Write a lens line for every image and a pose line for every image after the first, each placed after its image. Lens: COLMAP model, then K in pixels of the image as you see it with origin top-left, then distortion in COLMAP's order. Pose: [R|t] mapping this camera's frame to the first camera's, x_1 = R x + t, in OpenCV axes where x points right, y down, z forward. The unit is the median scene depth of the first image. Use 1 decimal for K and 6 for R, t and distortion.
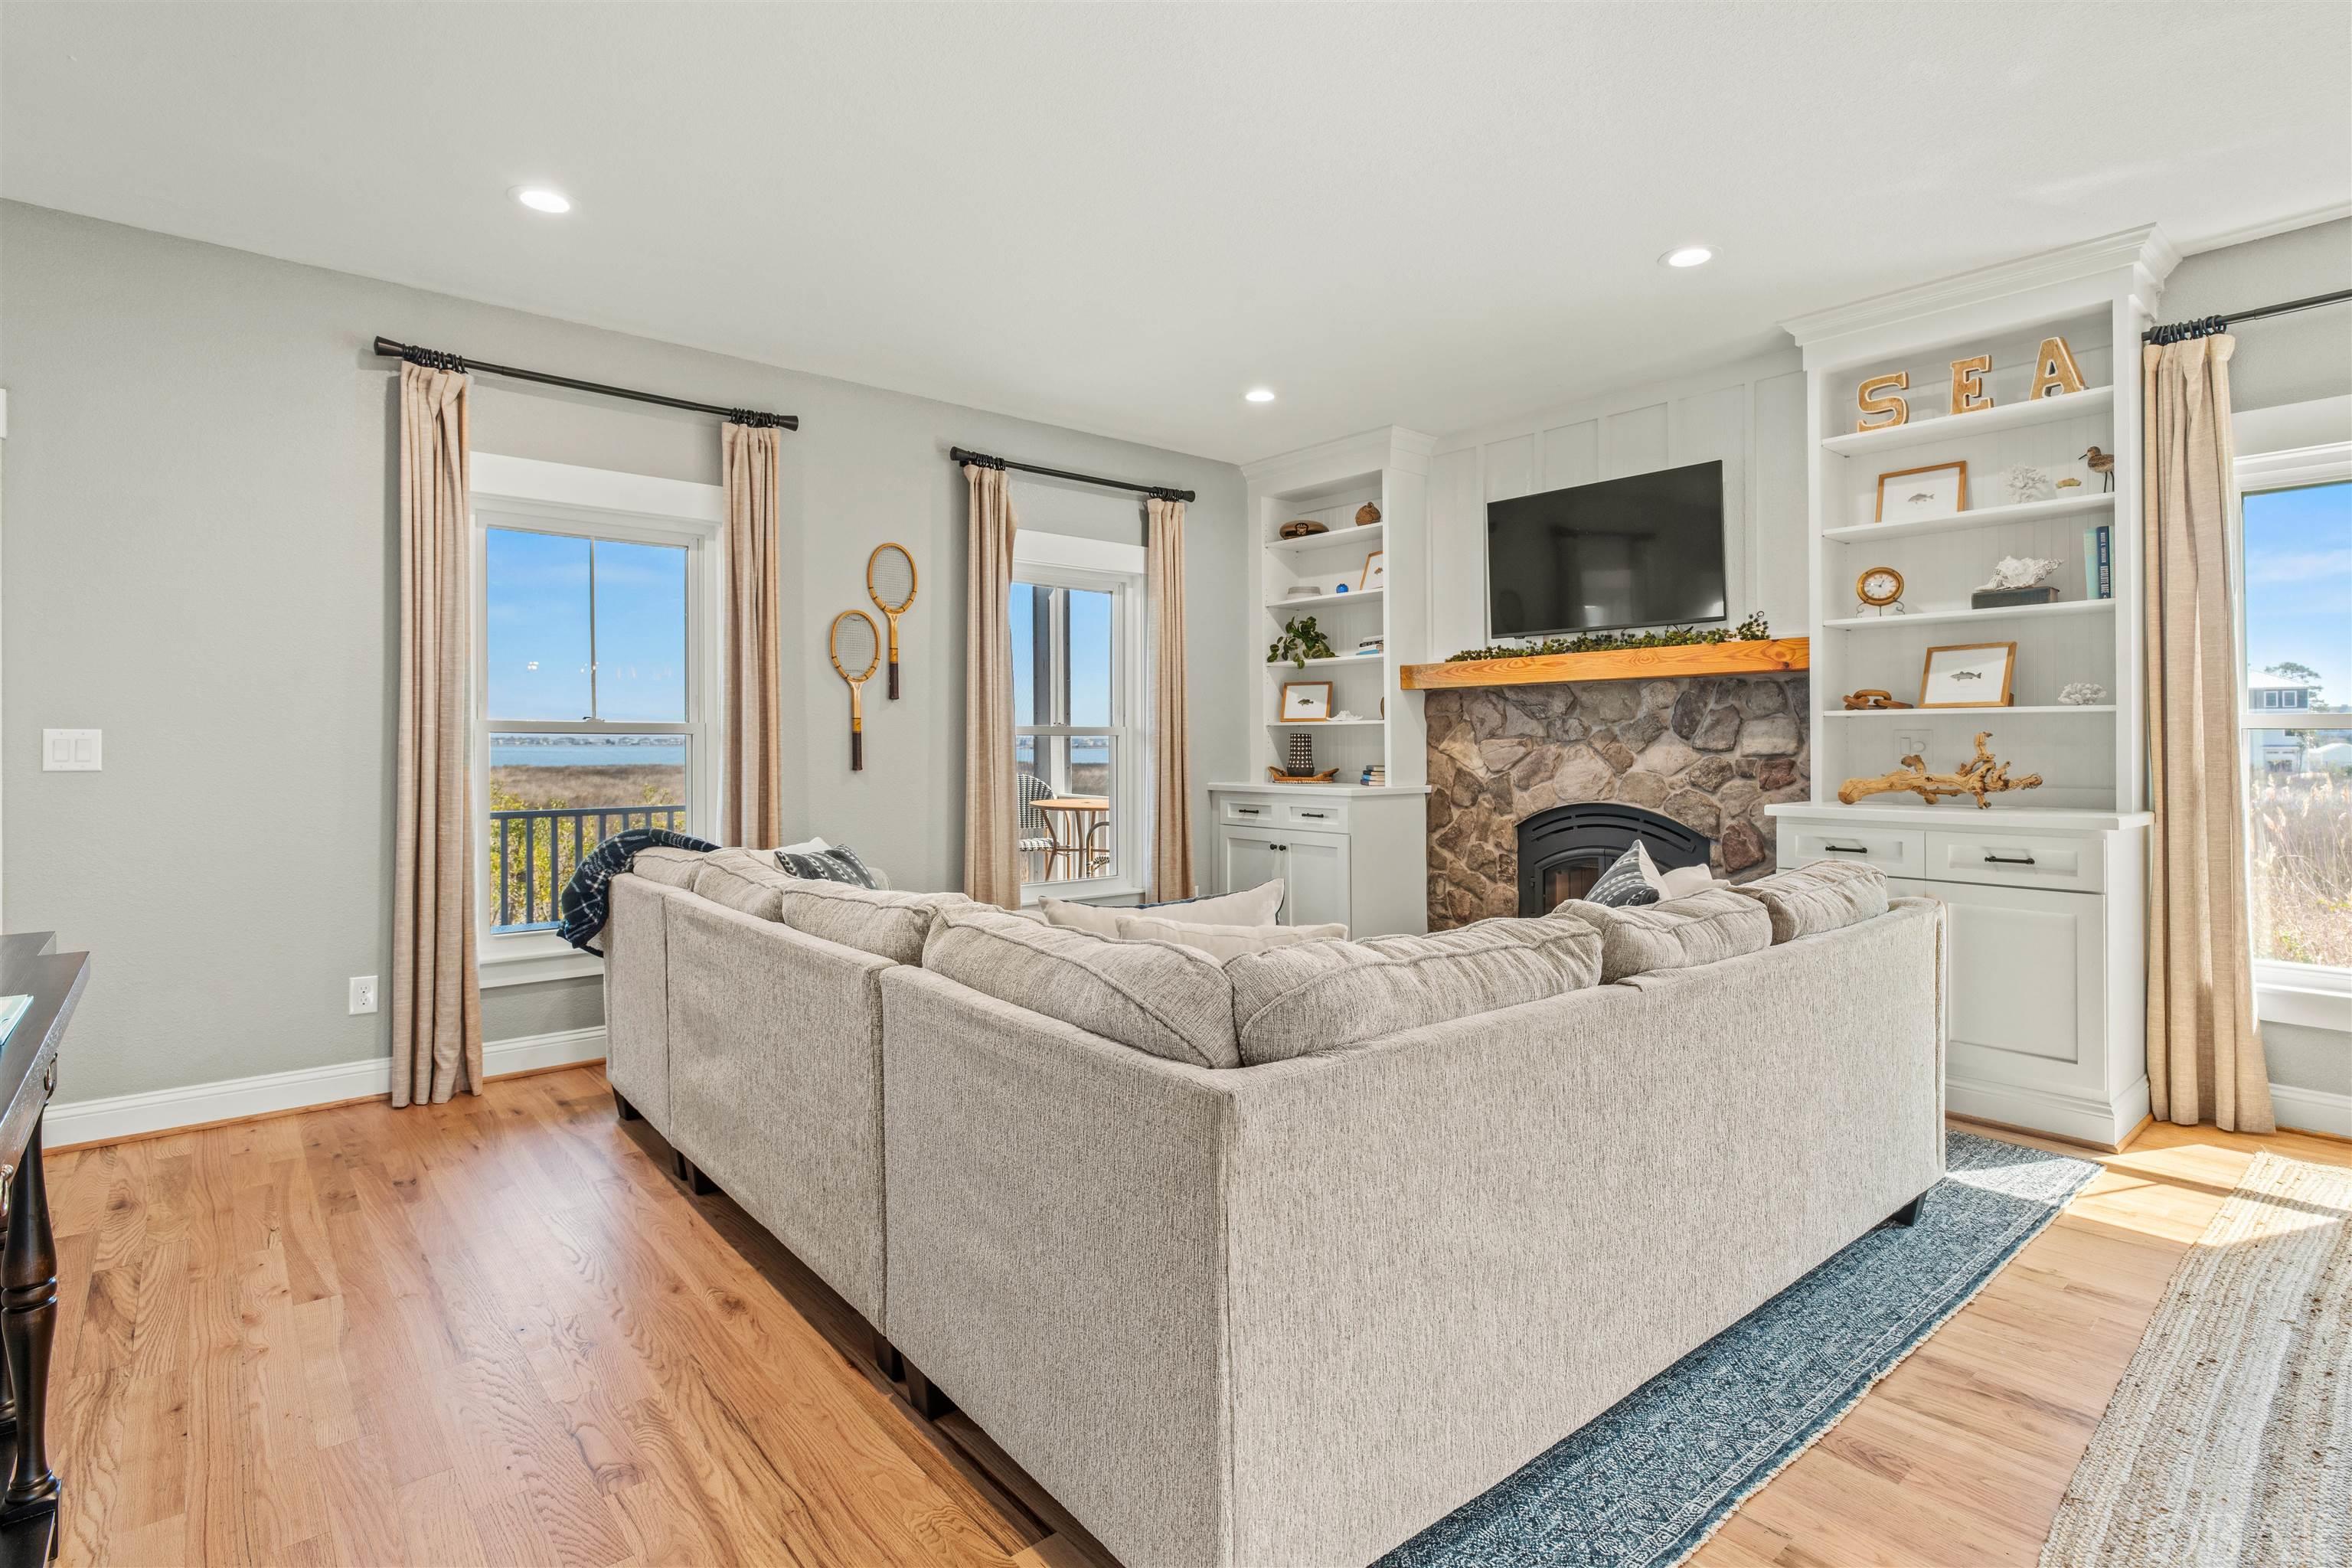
lens RADIAL K [[1144.7, 0, 1179.1], [0, 1144.7, 750.9], [0, 0, 1]] dist [-0.002095, -0.000553]
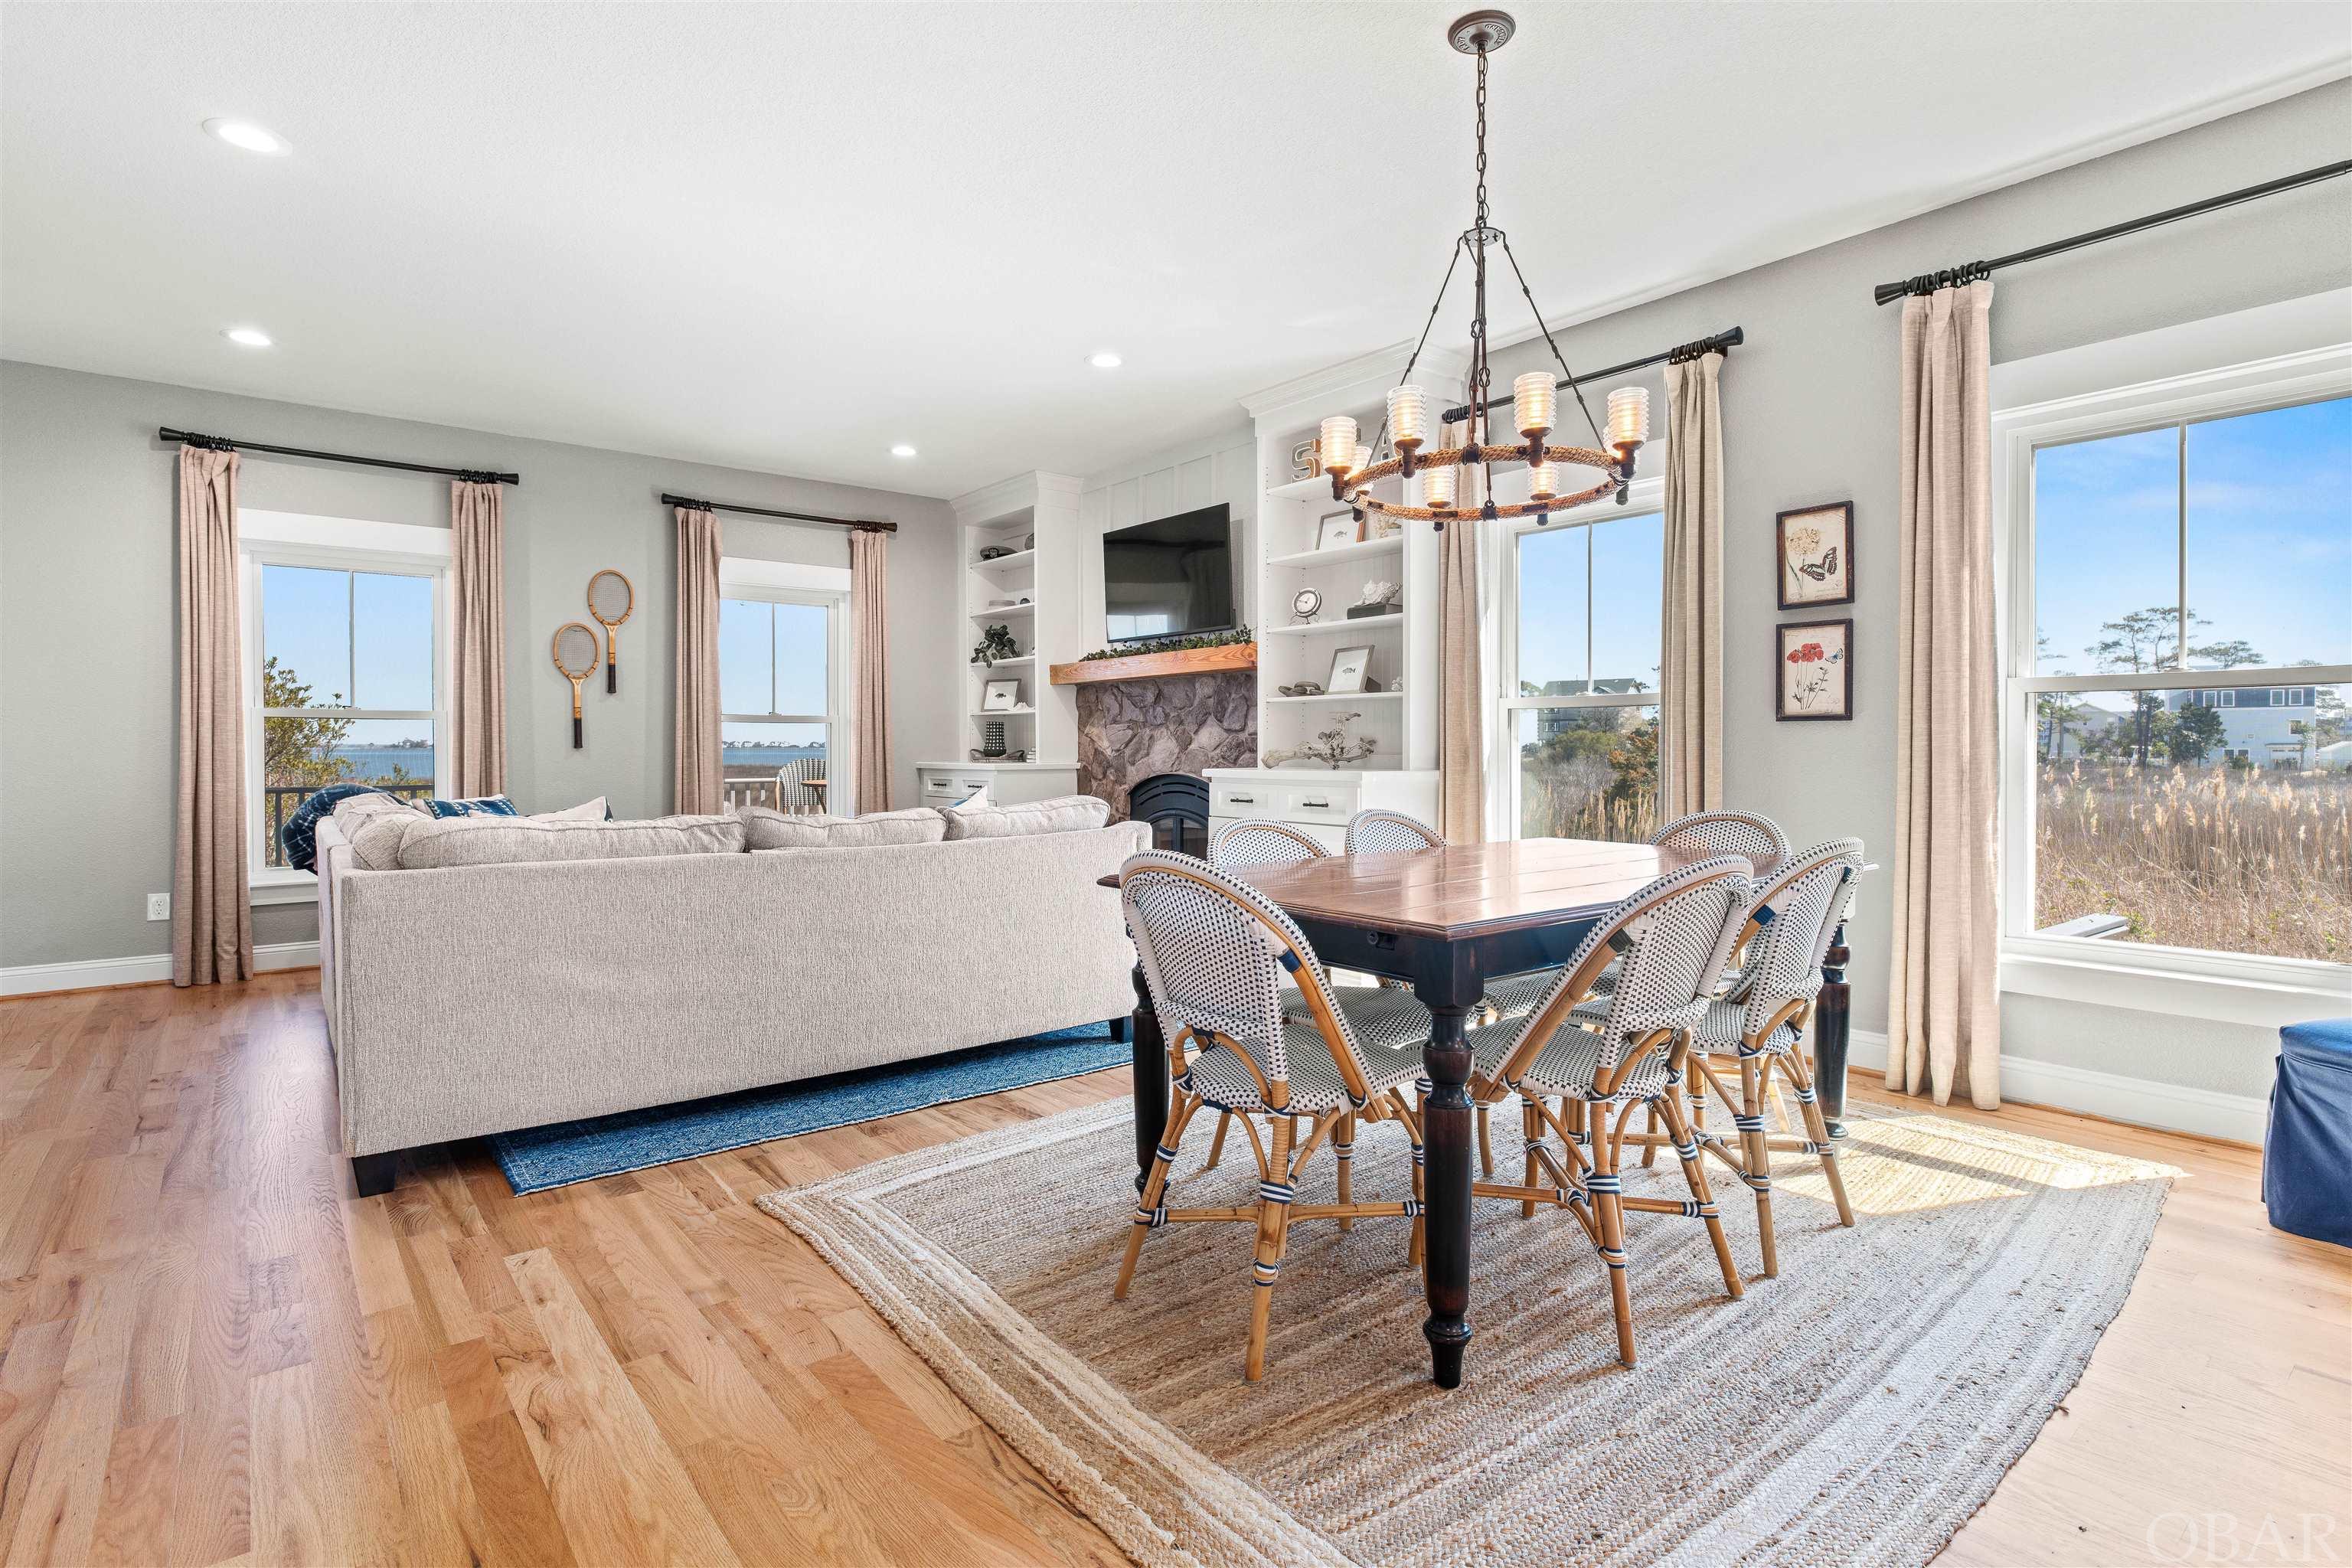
lens RADIAL K [[1134.4, 0, 1170.5], [0, 1134.4, 762.4], [0, 0, 1]] dist [0.000108, 0.000044]
pose [[0.999708, -0.001486, -0.024106, 0.391631], [0.001708, 0.999956, 0.009183, 0.021362], [0.024091, -0.009221, 0.999667, -0.242512]]
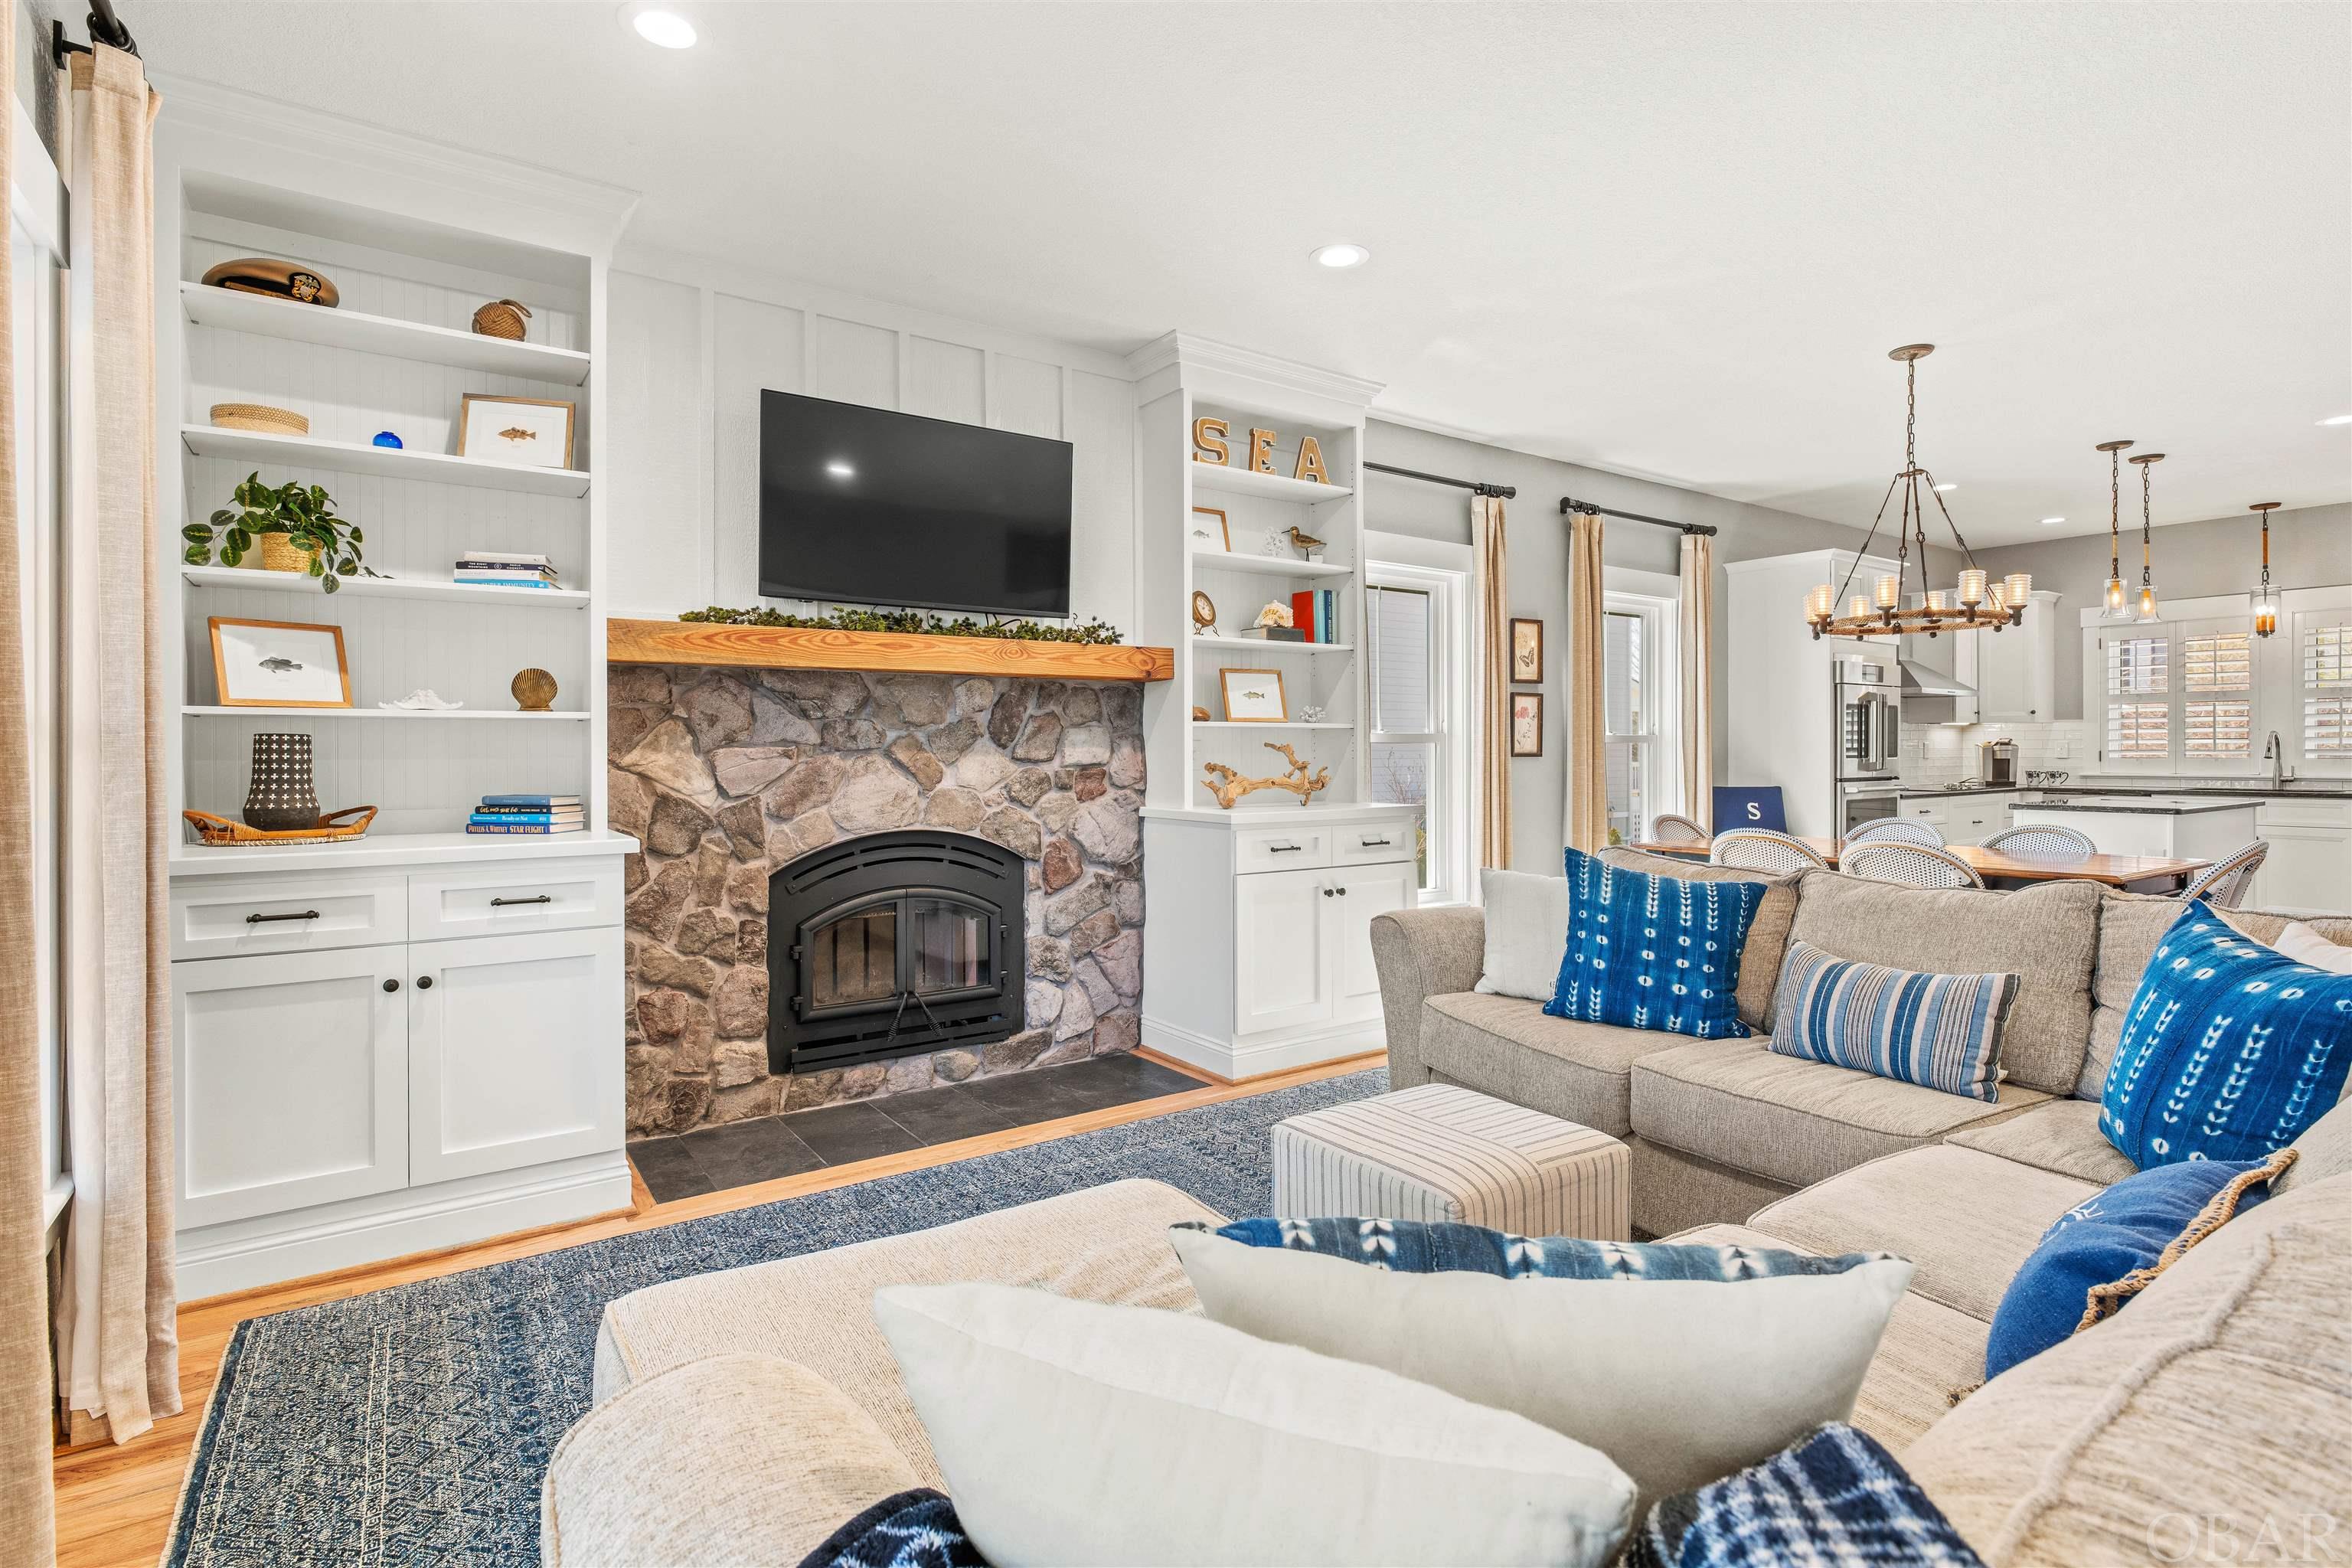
lens RADIAL K [[1144.7, 0, 1179.1], [0, 1144.7, 750.9], [0, 0, 1]] dist [-0.002095, -0.000553]
pose [[0.092619, -0.003551, 0.995695, -0.380268], [0.006256, 0.999976, 0.002984, -0.009218], [-0.995682, 0.005953, 0.092639, 0.737003]]
